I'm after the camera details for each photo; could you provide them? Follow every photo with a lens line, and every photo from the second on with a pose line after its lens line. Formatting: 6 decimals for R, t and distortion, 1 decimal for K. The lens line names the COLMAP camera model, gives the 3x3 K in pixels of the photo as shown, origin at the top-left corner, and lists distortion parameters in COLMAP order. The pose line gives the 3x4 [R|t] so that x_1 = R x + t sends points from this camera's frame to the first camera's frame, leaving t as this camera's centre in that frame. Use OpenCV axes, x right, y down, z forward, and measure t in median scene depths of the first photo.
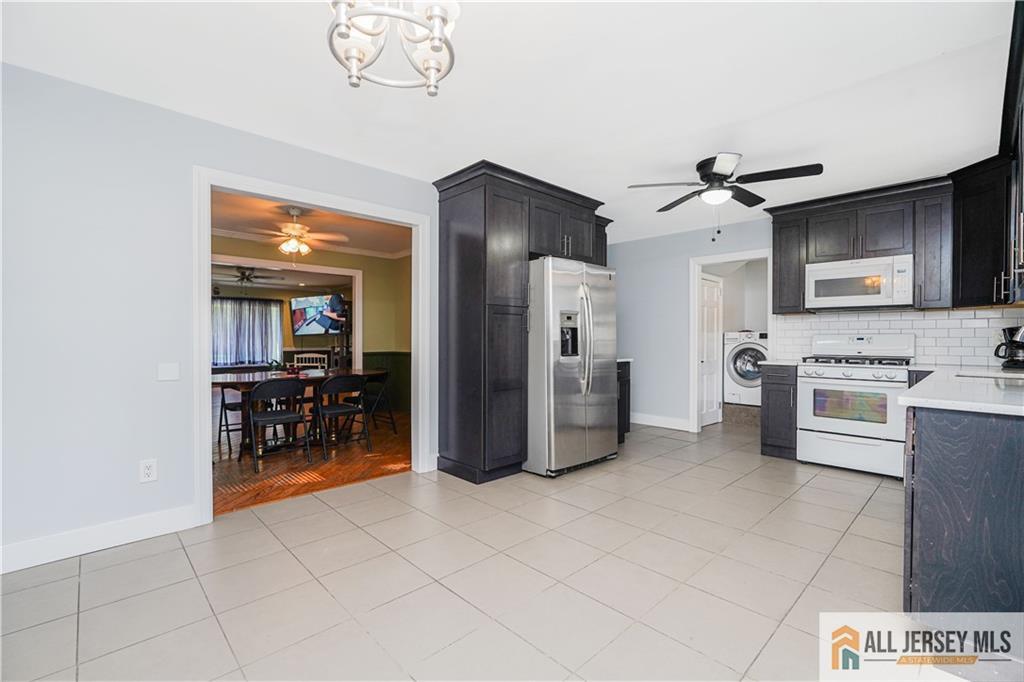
lens RADIAL K [[442.3, 0, 512.0], [0, 442.3, 341.0], [0, 0, 1]] dist [-0.012972, -0.000026]
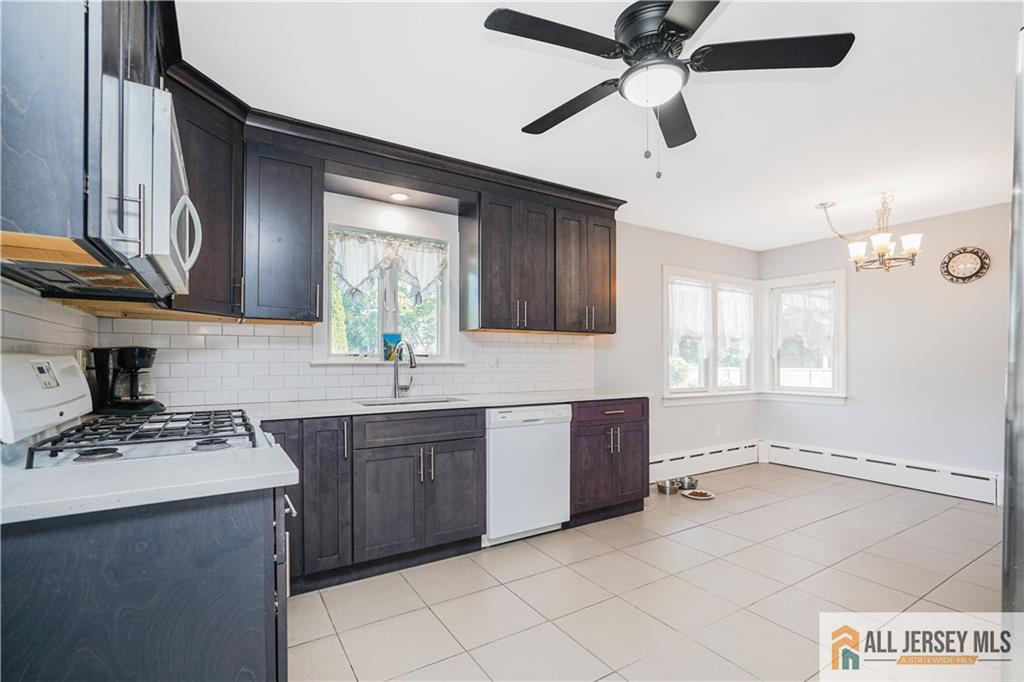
lens RADIAL K [[464.3, 0, 512.0], [0, 464.3, 363.0], [0, 0, 1]] dist [0.000424, 0.000174]
pose [[-0.977368, 0.000305, 0.211547, 0.448303], [0.001803, 0.999975, 0.006888, -0.012281], [-0.211540, 0.007113, -0.977343, 1.369993]]
